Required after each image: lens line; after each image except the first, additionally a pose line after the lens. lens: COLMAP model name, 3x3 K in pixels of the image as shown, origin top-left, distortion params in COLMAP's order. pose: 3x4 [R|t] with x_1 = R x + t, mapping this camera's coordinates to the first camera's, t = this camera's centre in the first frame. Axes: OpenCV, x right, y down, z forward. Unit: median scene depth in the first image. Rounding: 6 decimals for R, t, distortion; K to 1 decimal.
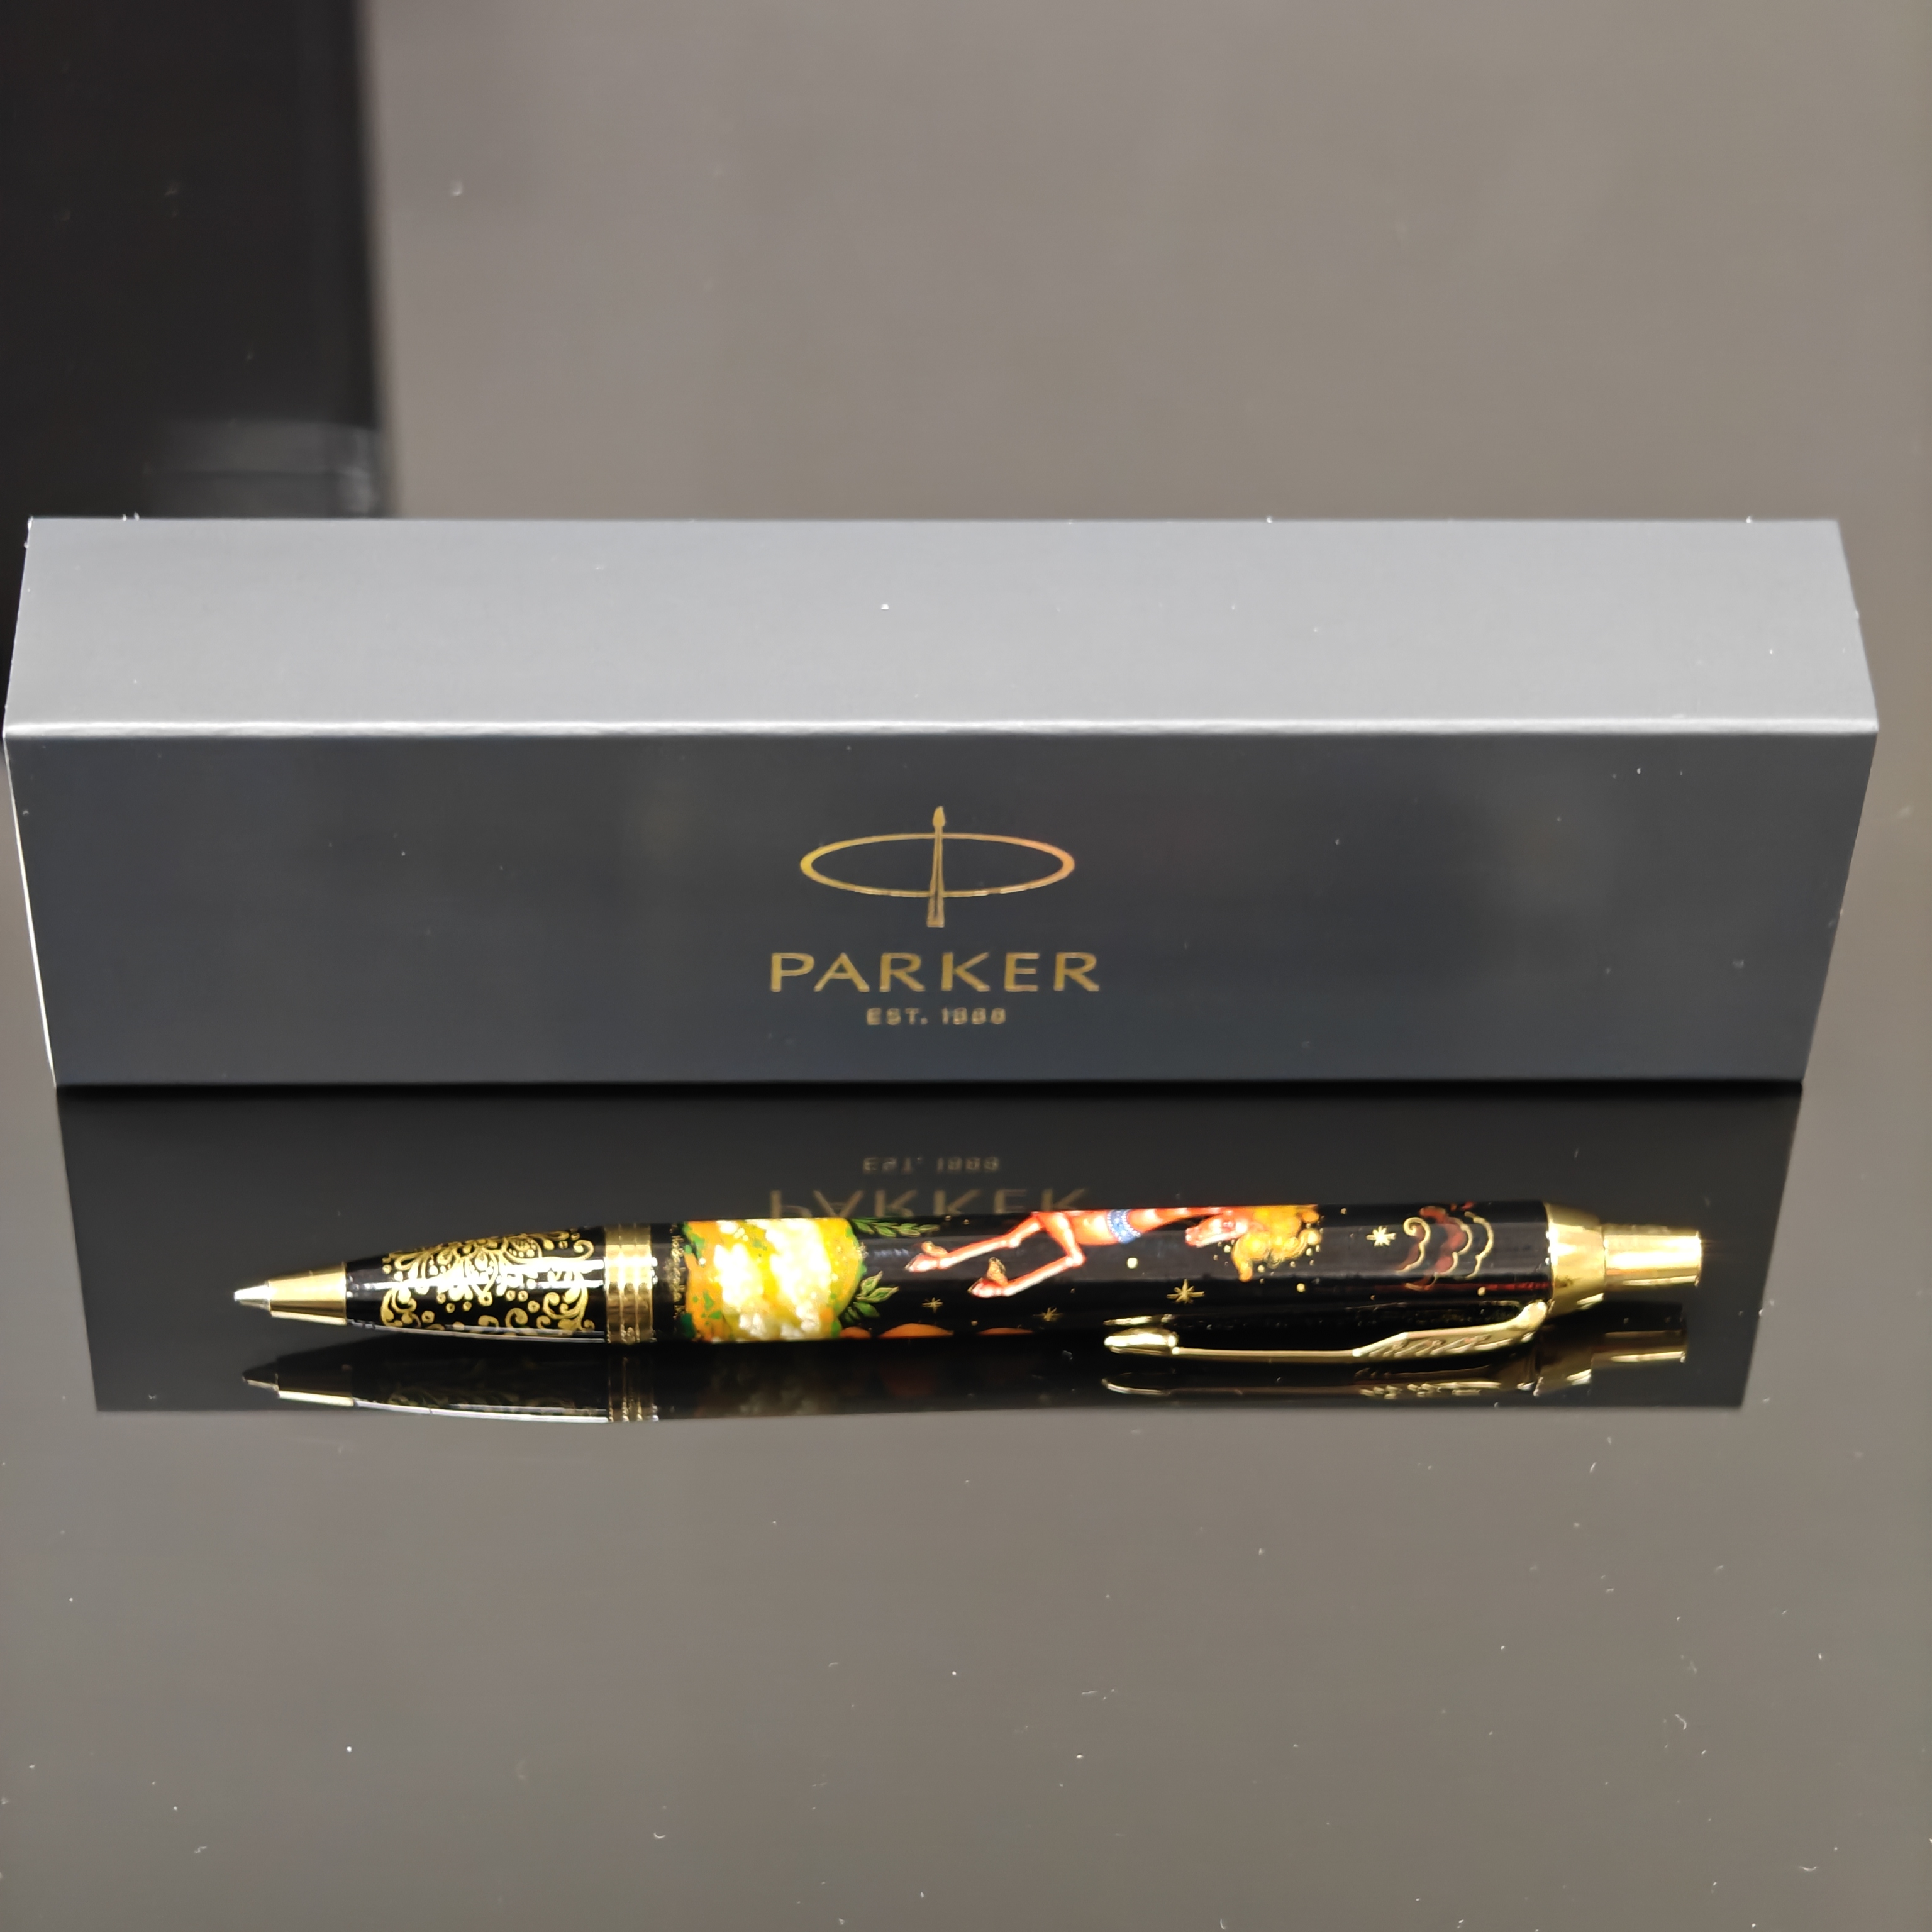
lens RADIAL K [[5979.0, 0, 966.0], [0, 5979.0, 966.0], [0, 0, 1]] dist [0.009165, 0.992714]
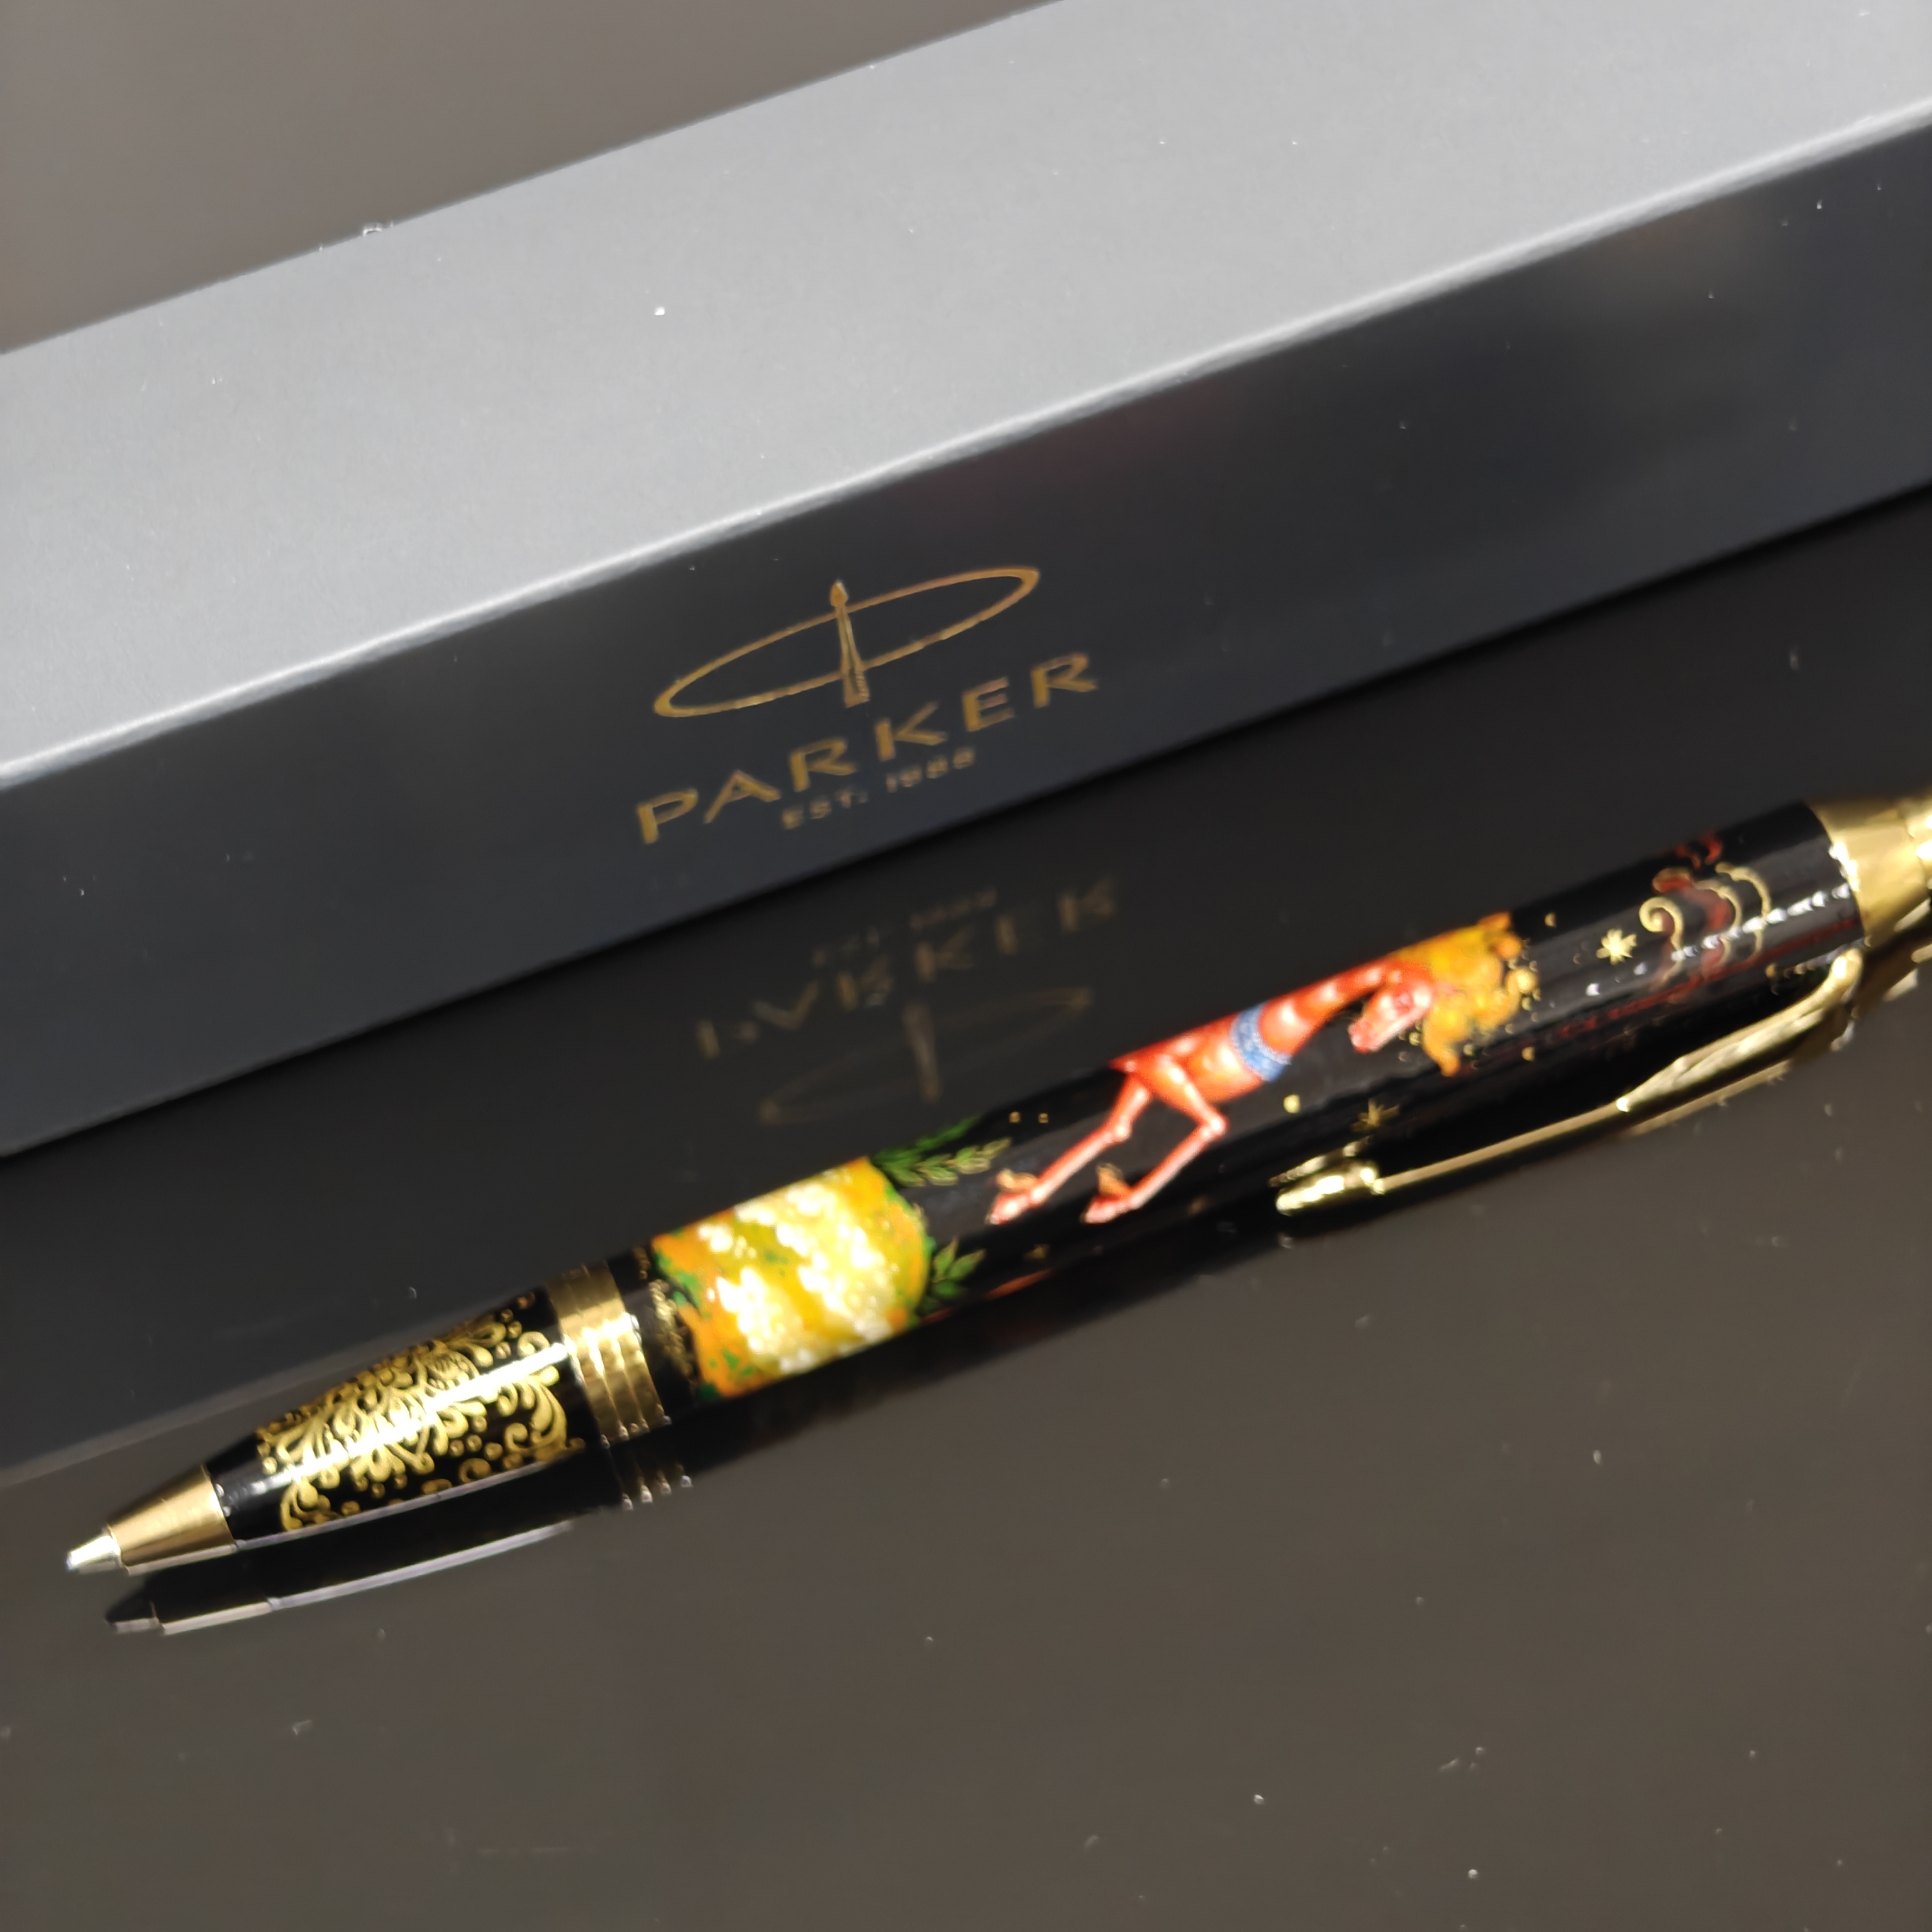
lens RADIAL K [[5979.0, 0, 966.0], [0, 5979.0, 966.0], [0, 0, 1]] dist [0.009165, 0.992714]
pose [[0.947943, -0.314788, 0.048082, -0.035937], [0.283323, 0.902668, 0.323911, -0.198153], [-0.145365, -0.293427, 0.944865, 0.355066]]
